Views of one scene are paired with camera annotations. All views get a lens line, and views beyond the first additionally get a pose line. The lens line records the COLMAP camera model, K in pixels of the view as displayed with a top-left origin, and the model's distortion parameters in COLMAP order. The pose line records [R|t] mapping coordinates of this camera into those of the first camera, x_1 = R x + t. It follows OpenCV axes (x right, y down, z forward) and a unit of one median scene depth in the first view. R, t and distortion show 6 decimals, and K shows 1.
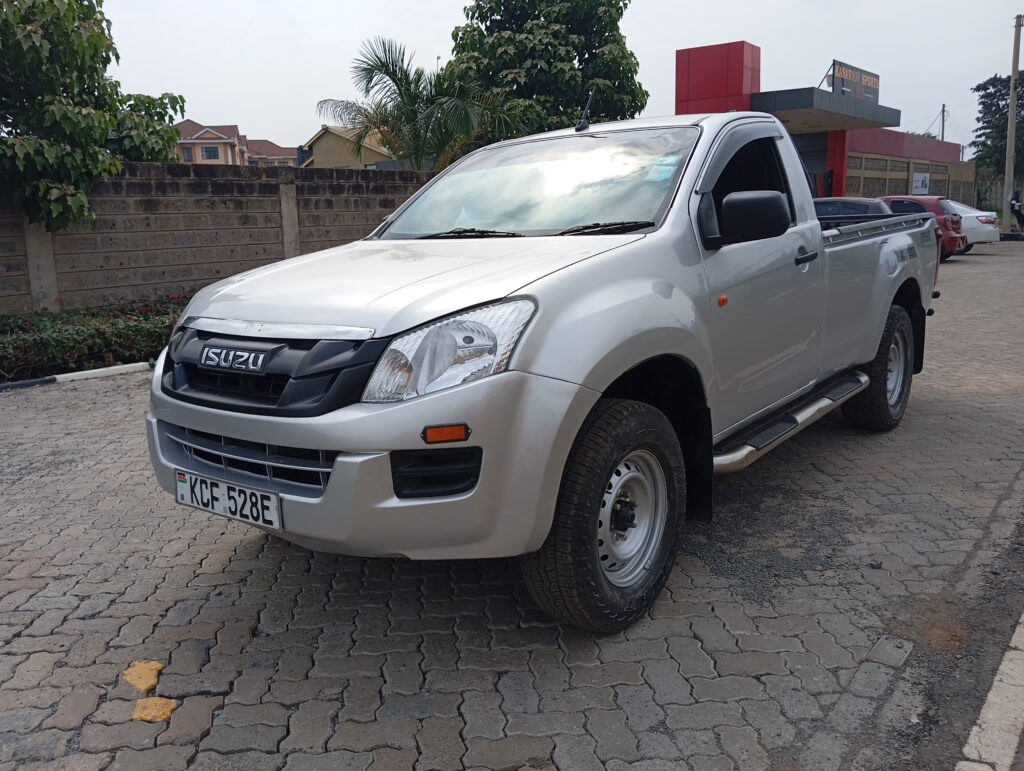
lens RADIAL K [[842.0, 0, 512.0], [0, 842.0, 385.5], [0, 0, 1]] dist [0.051531, -0.130231]
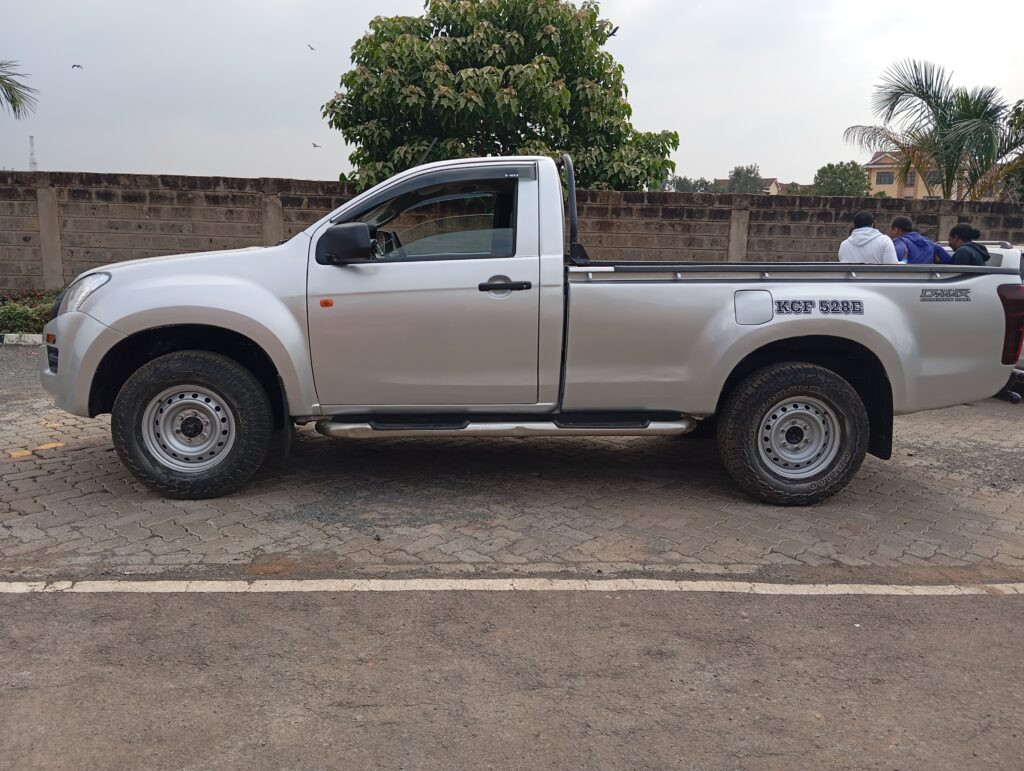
lens RADIAL K [[842.0, 0, 512.0], [0, 842.0, 385.5], [0, 0, 1]] dist [0.051531, -0.130231]
pose [[0.662836, 0.169559, -0.729313, 0.366349], [-0.189341, 0.980323, 0.055834, -0.026208], [0.724430, 0.101080, 0.681898, 0.084028]]
